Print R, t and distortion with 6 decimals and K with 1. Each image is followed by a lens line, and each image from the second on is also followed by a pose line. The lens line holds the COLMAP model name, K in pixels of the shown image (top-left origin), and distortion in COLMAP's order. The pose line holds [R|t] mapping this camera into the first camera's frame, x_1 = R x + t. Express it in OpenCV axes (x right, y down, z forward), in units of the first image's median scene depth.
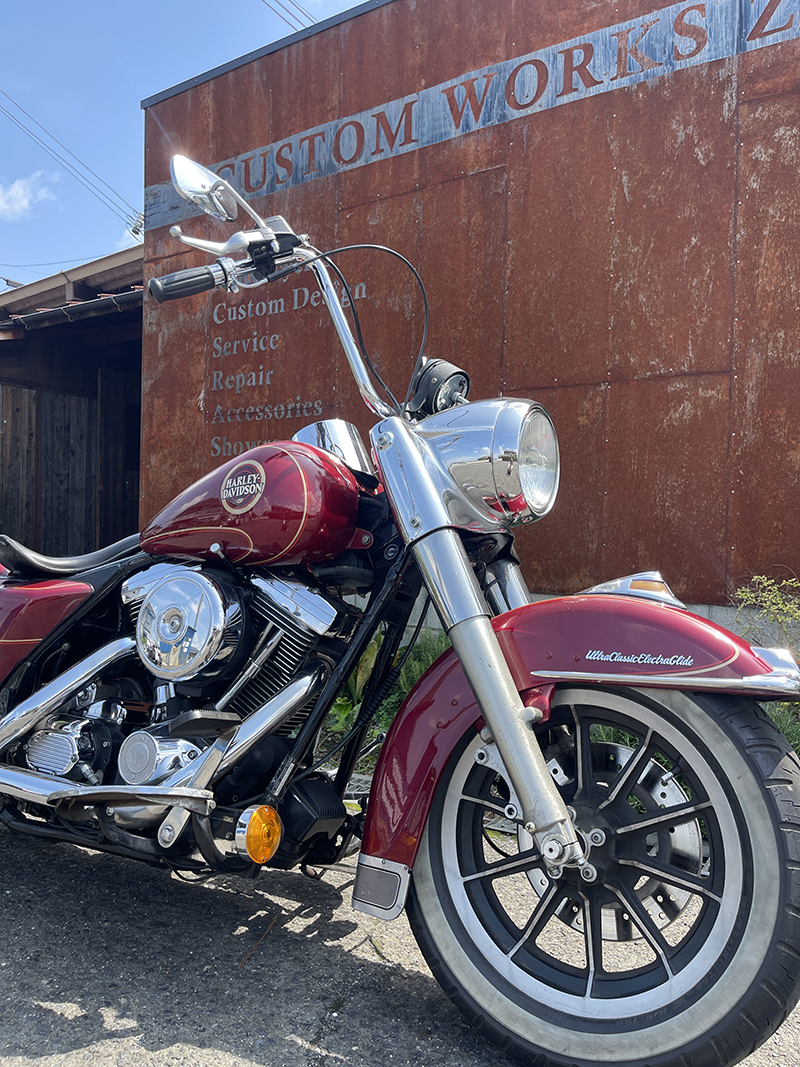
lens RADIAL K [[799.7, 0, 408.8], [0, 799.7, 538.1], [0, 0, 1]] dist [0.050566, -0.081212]
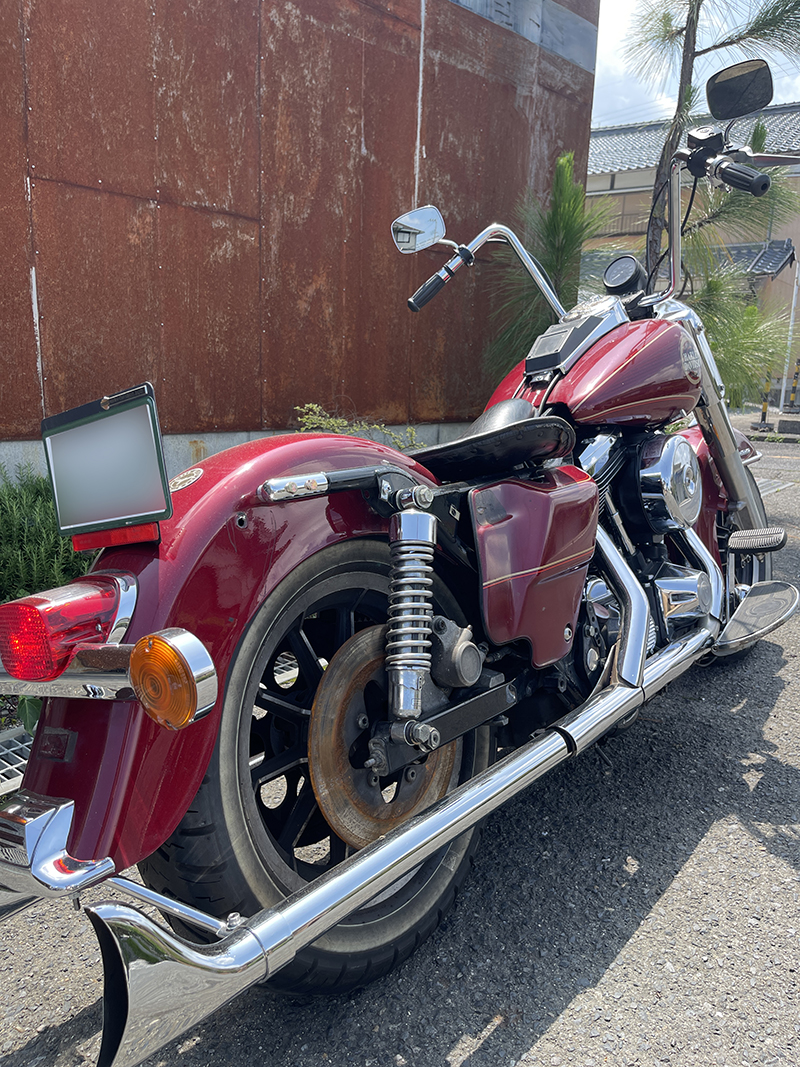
lens RADIAL K [[799.7, 0, 396.1], [0, 799.7, 536.2], [0, 0, 1]] dist [0.050566, -0.081212]
pose [[0.176647, -0.221421, 0.959046, -0.627488], [-0.022283, 0.973219, 0.228798, -0.033462], [-0.984022, -0.061787, 0.166983, 0.505218]]
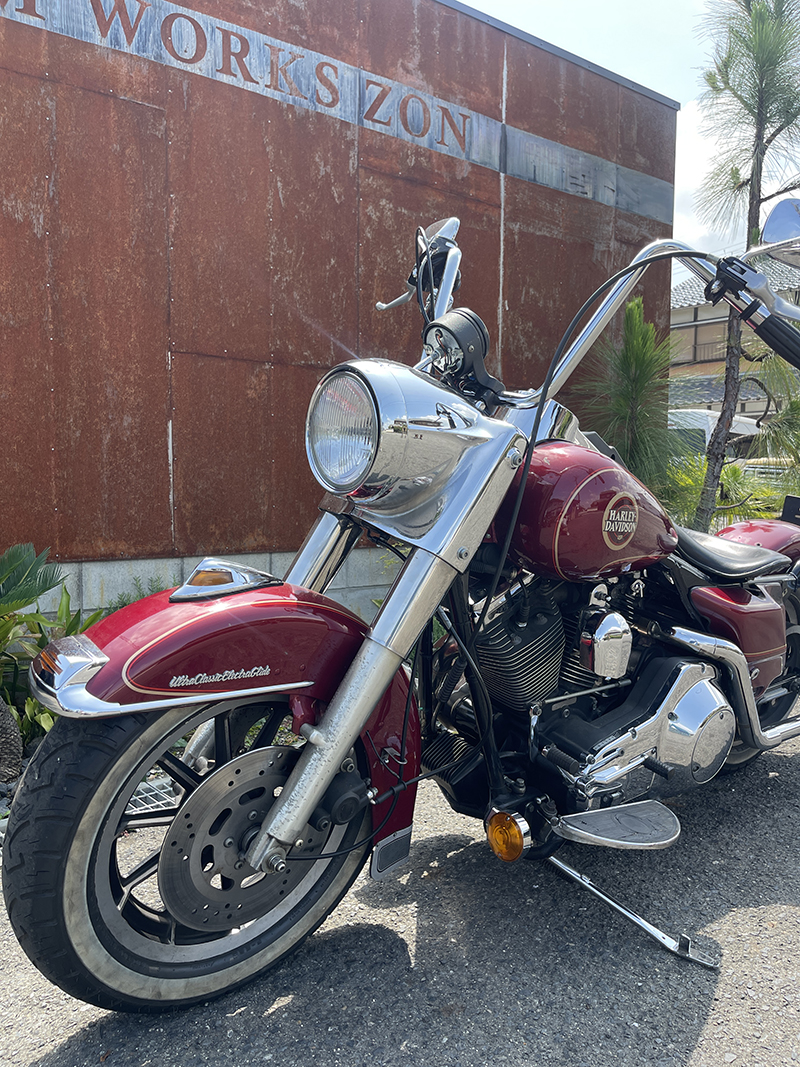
lens RADIAL K [[799.7, 0, 404.0], [0, 799.7, 532.0], [0, 0, 1]] dist [0.050566, -0.081212]
pose [[0.338138, -0.071500, 0.938377, -0.706668], [0.009808, 0.997323, 0.072457, -0.033416], [-0.941045, -0.015297, 0.337934, 0.403021]]
